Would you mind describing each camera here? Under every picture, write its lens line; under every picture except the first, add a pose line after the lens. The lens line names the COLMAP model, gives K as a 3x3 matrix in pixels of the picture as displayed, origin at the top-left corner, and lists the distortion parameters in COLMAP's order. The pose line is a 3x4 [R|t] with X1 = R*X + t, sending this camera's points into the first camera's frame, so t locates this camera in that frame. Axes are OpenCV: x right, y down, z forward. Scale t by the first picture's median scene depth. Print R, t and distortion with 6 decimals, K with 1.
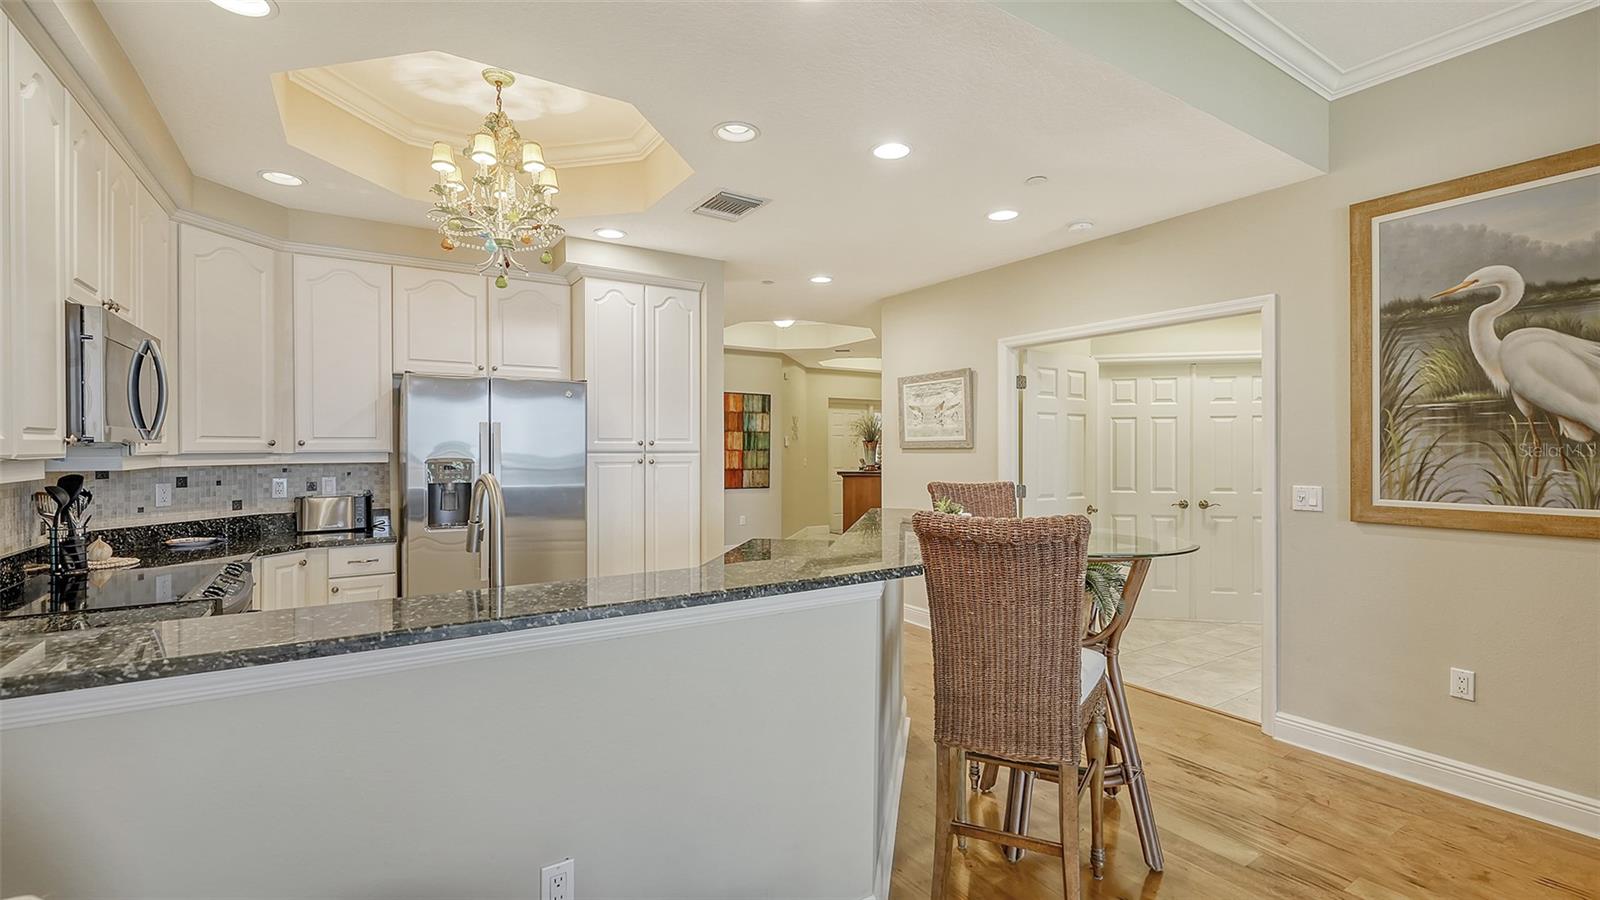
lens RADIAL K [[664.0, 0, 783.8], [0, 664.0, 449.4], [0, 0, 1]] dist [-0.001454, -0.000174]
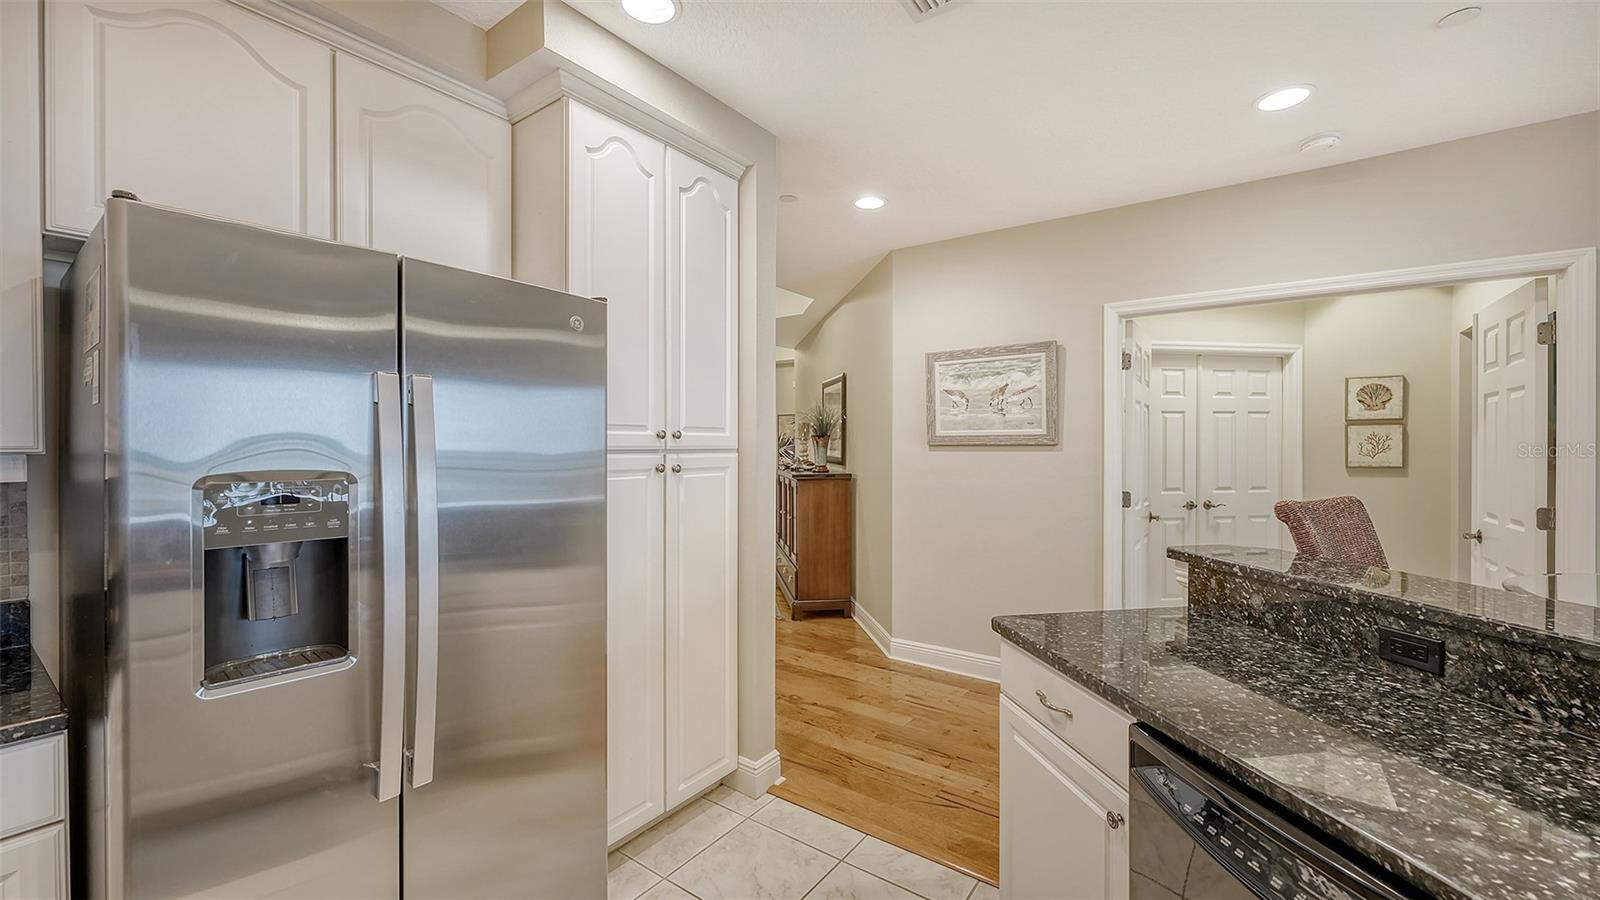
lens RADIAL K [[640.6, 0, 805.7], [0, 640.6, 450.2], [0, 0, 1]] dist [-0.000050, 0.001746]
pose [[0.931321, -0.001977, 0.364195, -0.229334], [0.000044, 0.999986, 0.005314, 0.000477], [-0.364200, -0.004933, 0.931308, 0.362069]]
